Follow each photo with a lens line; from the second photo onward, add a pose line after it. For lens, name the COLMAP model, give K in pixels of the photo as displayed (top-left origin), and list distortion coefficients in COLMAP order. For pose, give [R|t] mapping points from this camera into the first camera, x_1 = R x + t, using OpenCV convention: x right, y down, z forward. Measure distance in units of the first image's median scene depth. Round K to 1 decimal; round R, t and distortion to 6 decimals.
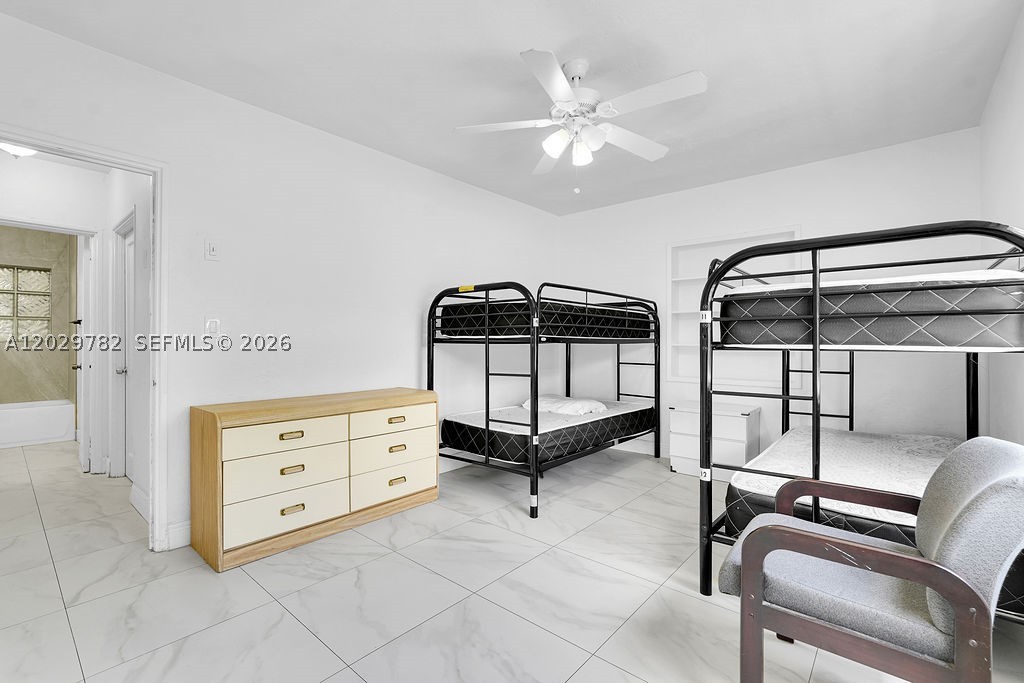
lens RADIAL K [[454.4, 0, 512.1], [0, 454.4, 343.0], [0, 0, 1]] dist [-0.002993, 0.001426]
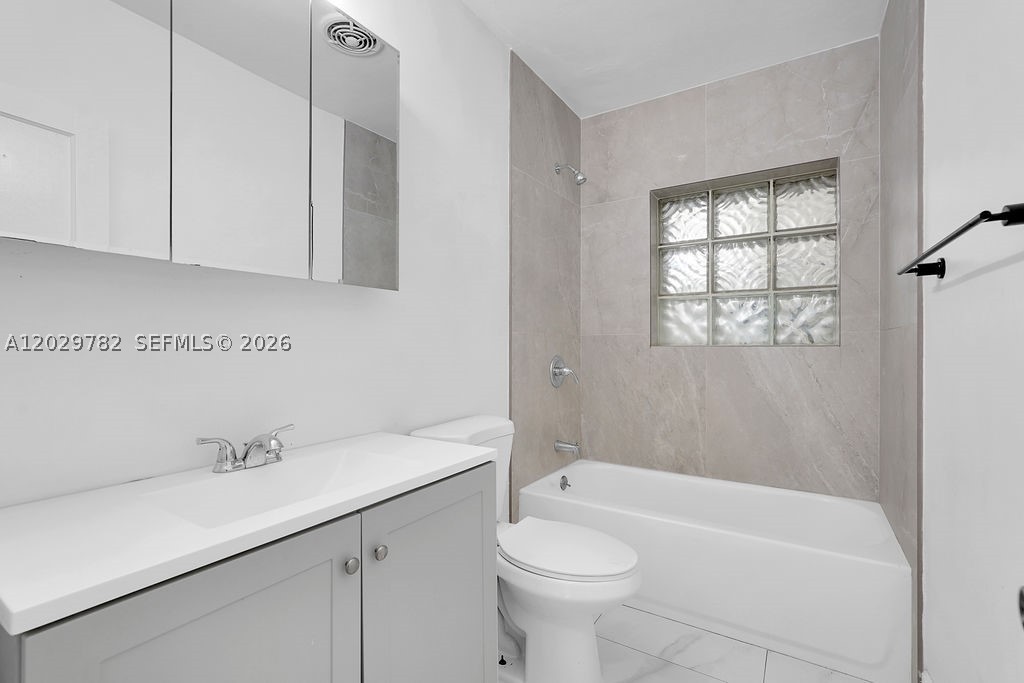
lens RADIAL K [[454.4, 0, 512.7], [0, 454.4, 342.5], [0, 0, 1]] dist [-0.002993, 0.001426]
pose [[0.150322, -0.003014, -0.988632, -0.671777], [0.000483, 0.999995, -0.002976, -0.004193], [0.988637, -0.000030, 0.150323, 0.662518]]
